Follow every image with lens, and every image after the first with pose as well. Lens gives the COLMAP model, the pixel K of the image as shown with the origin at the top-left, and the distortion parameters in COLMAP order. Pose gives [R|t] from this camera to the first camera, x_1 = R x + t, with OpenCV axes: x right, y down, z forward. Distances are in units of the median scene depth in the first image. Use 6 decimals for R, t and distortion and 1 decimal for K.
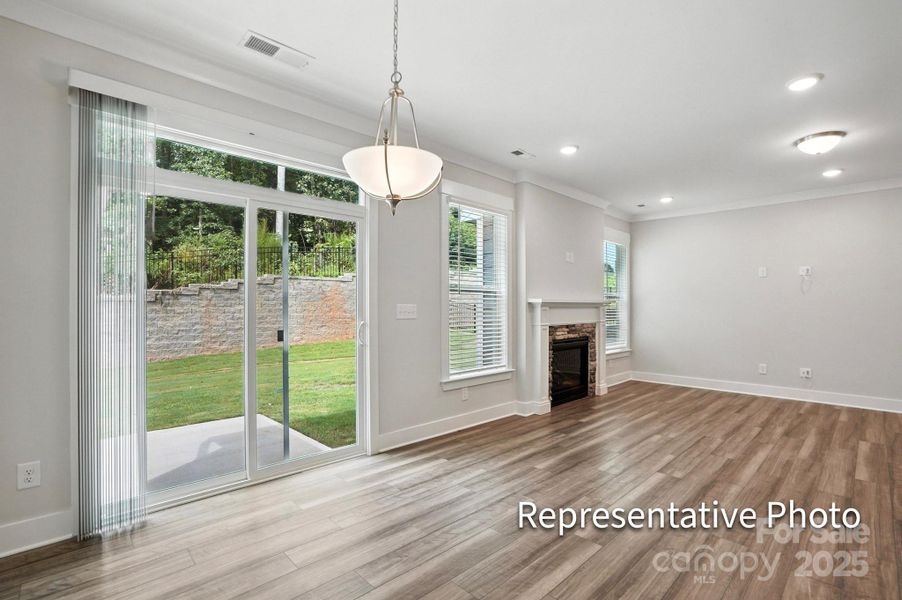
lens RADIAL K [[422.0, 0, 452.3], [0, 422.0, 302.8], [0, 0, 1]] dist [-0.045341, 0.011043]
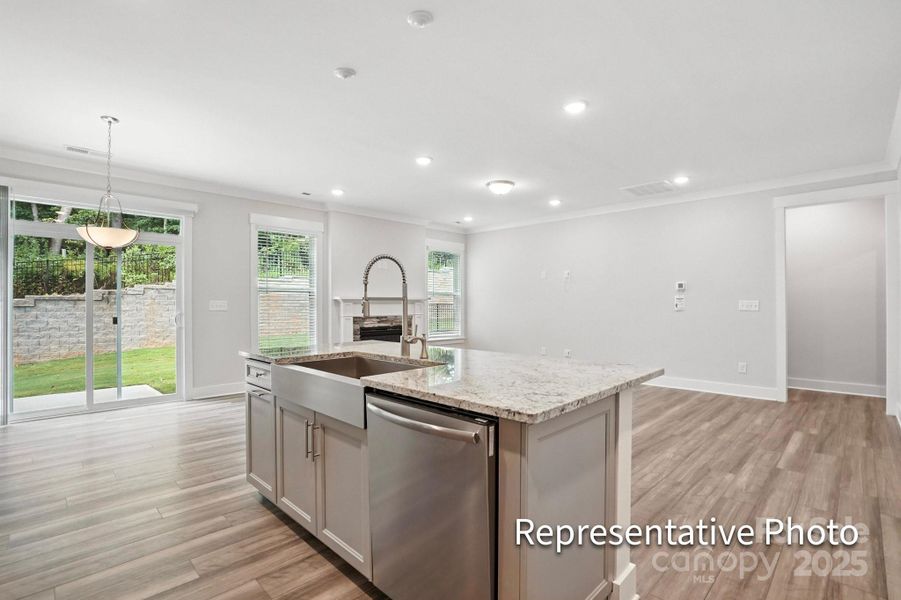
lens RADIAL K [[421.5, 0, 448.2], [0, 421.5, 303.7], [0, 0, 1]] dist [-0.045341, 0.011043]
pose [[0.999681, -0.003200, 0.025071, 0.440883], [0.003070, 0.999982, 0.005248, 0.005845], [-0.025088, -0.005169, 0.999672, -0.314067]]
